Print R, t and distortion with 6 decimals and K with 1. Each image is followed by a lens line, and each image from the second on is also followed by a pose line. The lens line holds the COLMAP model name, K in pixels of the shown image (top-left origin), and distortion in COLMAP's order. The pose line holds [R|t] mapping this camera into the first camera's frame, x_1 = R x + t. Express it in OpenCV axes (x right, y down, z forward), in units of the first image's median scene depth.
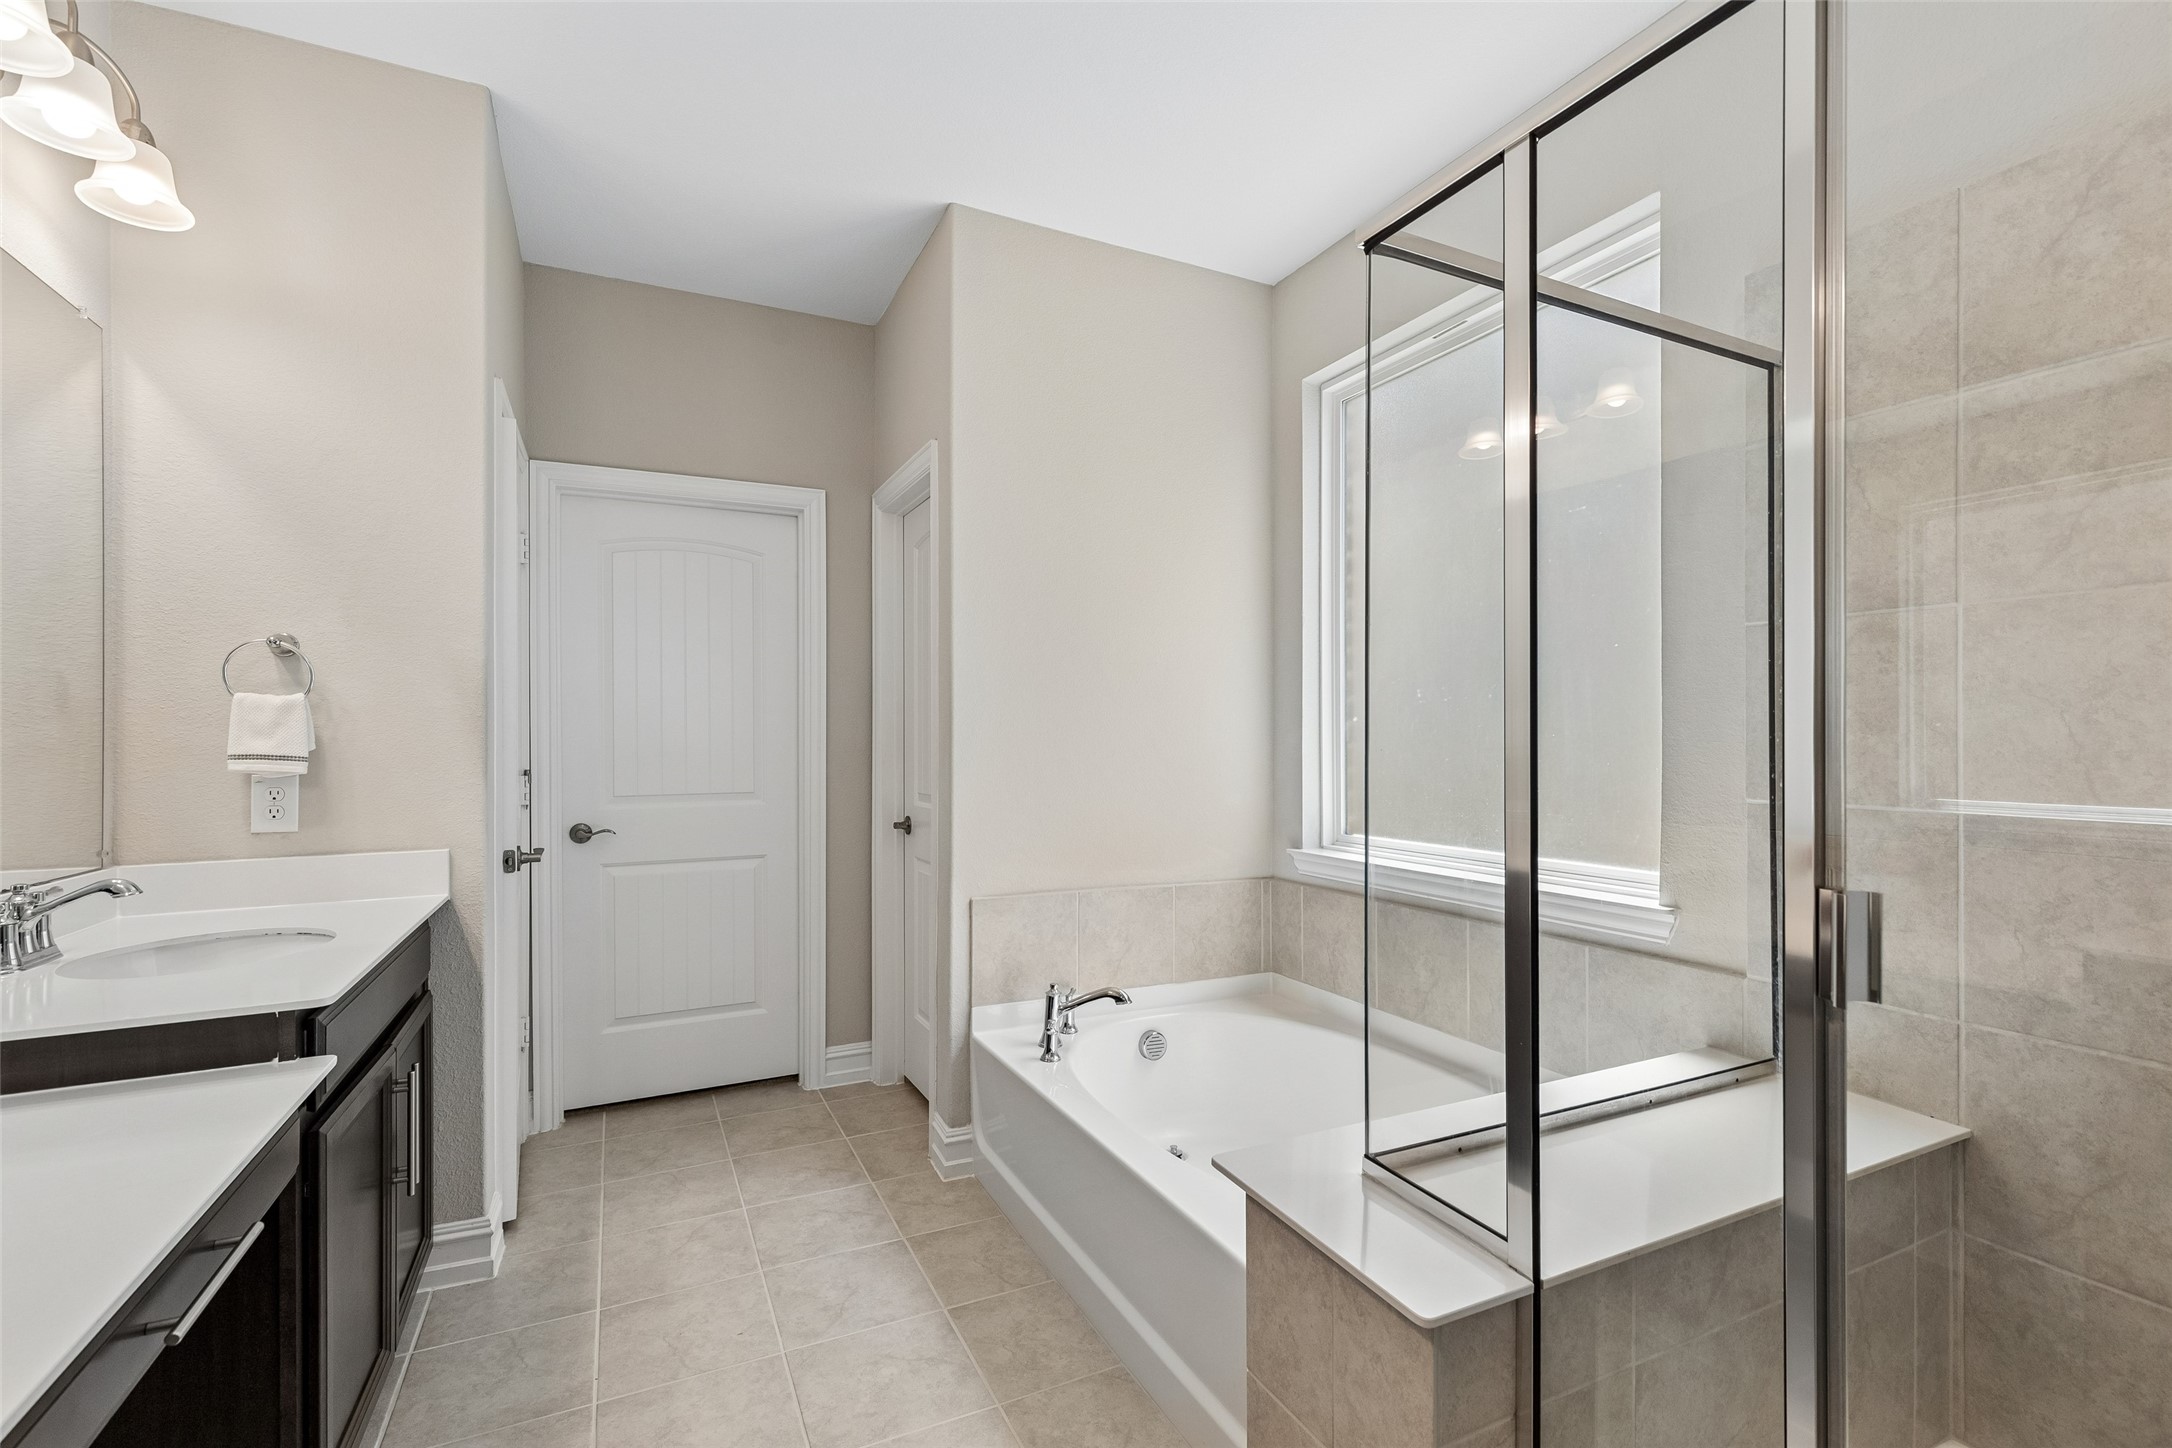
lens RADIAL K [[972.8, 0, 1086.2], [0, 972.8, 733.2], [0, 0, 1]] dist [0.004831, -0.000446]
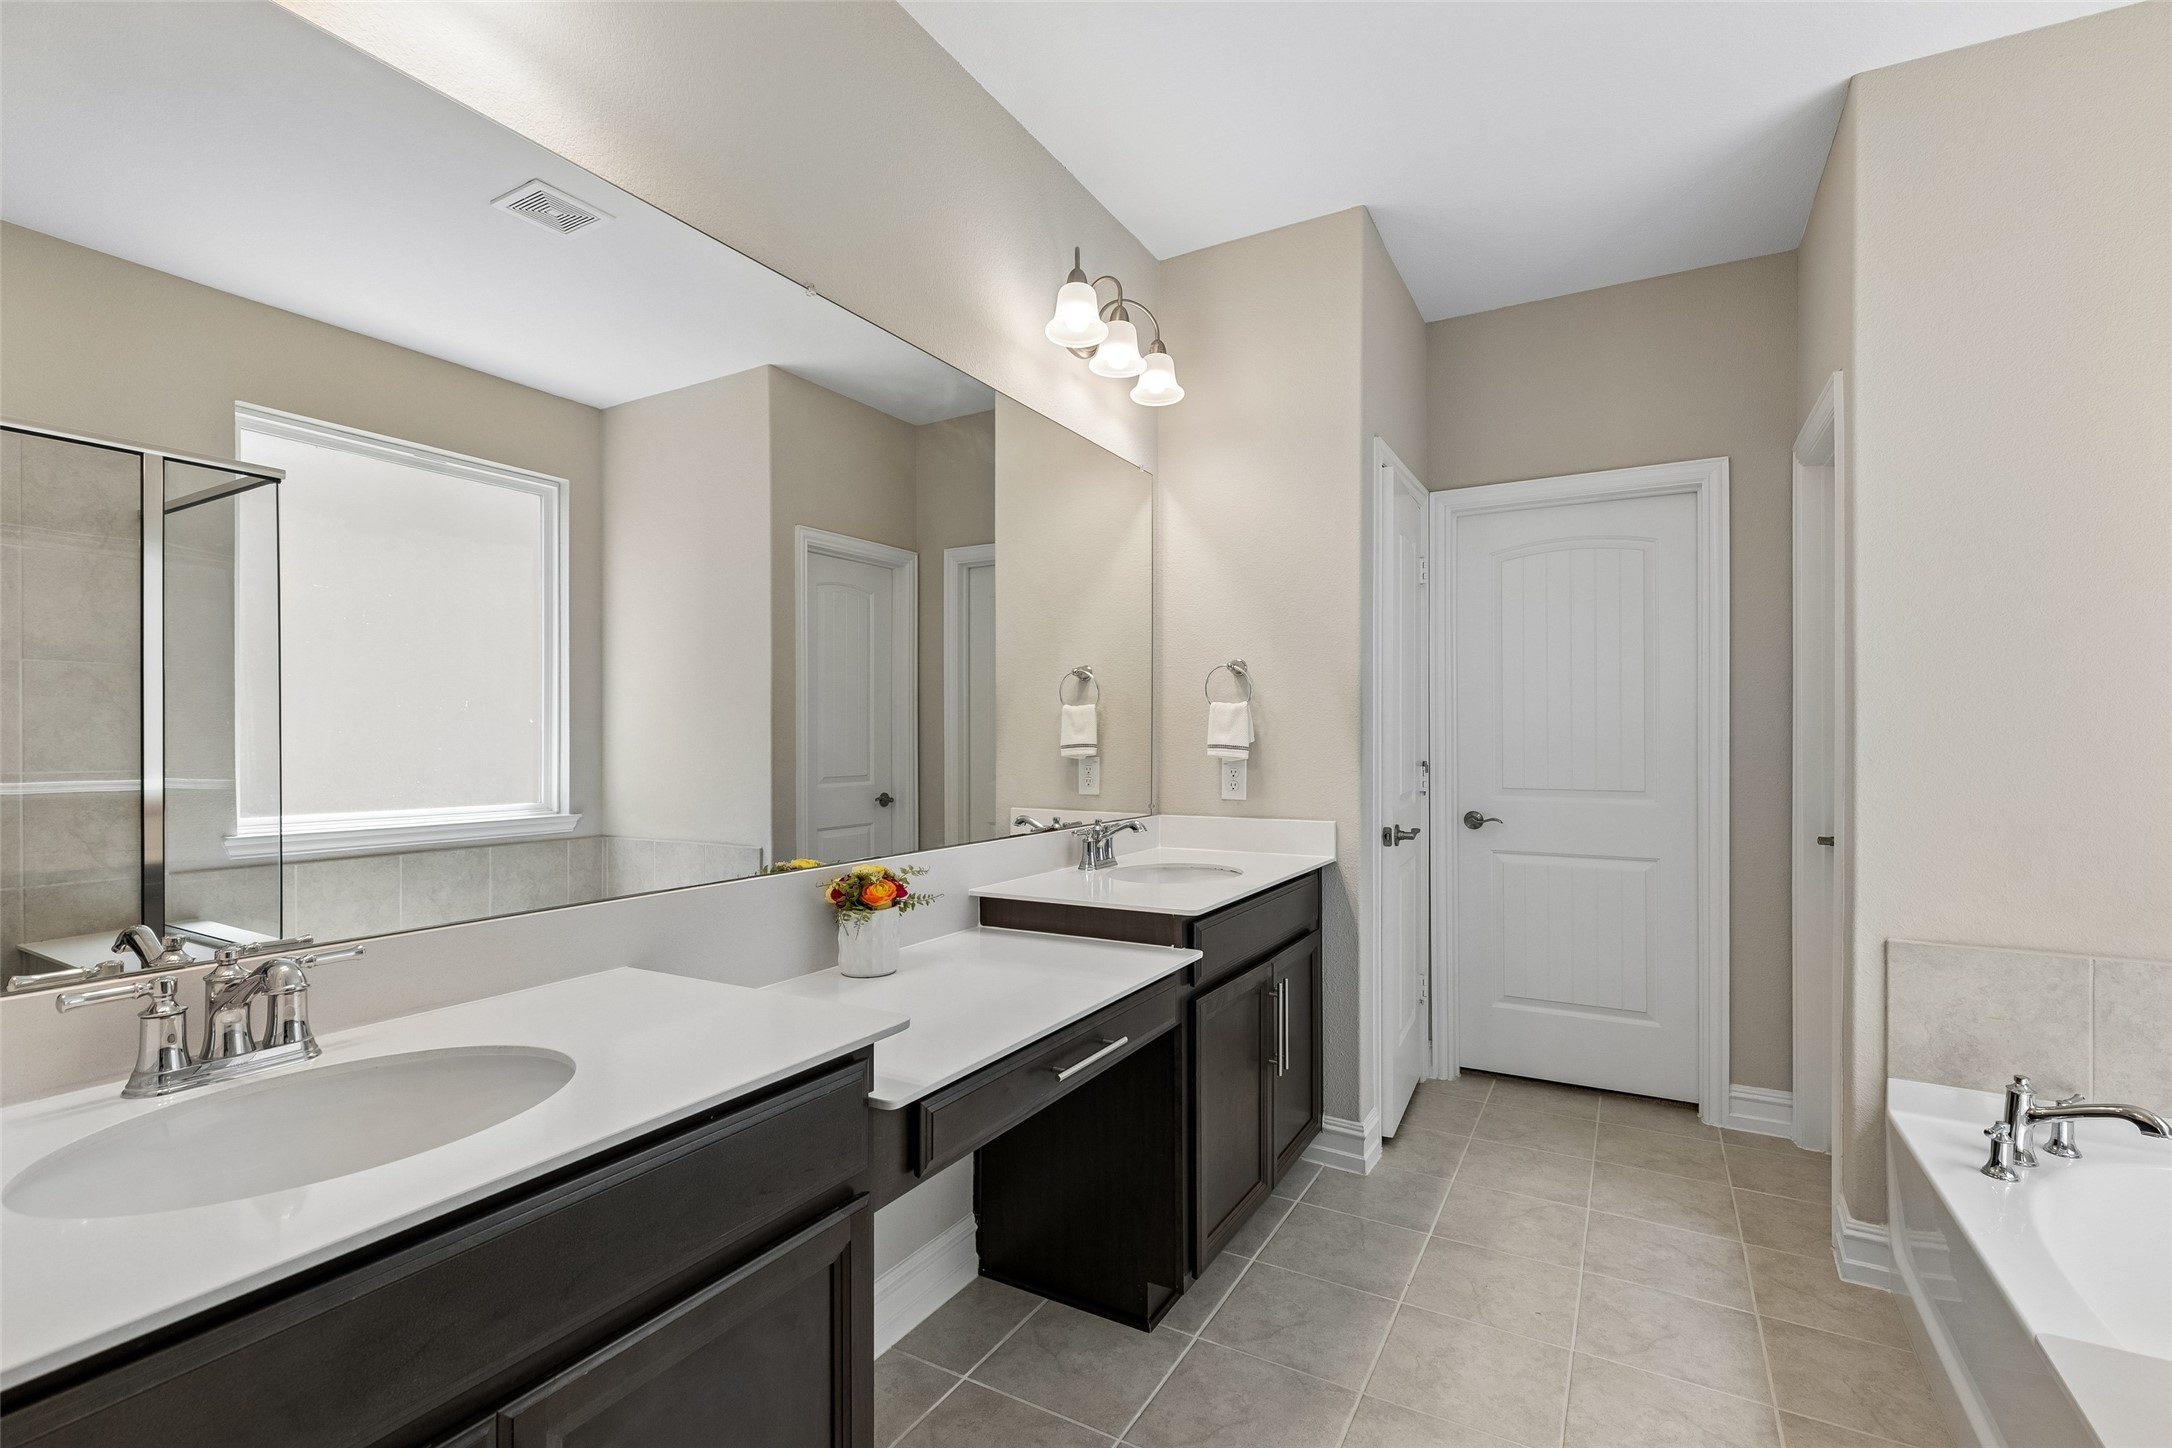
lens RADIAL K [[972.8, 0, 1087.8], [0, 972.8, 720.5], [0, 0, 1]] dist [0.004831, -0.000446]
pose [[0.567076, -0.007029, -0.823636, 0.186503], [0.001165, 0.999969, -0.007731, -0.002575], [0.823665, 0.003425, 0.567067, 0.017041]]
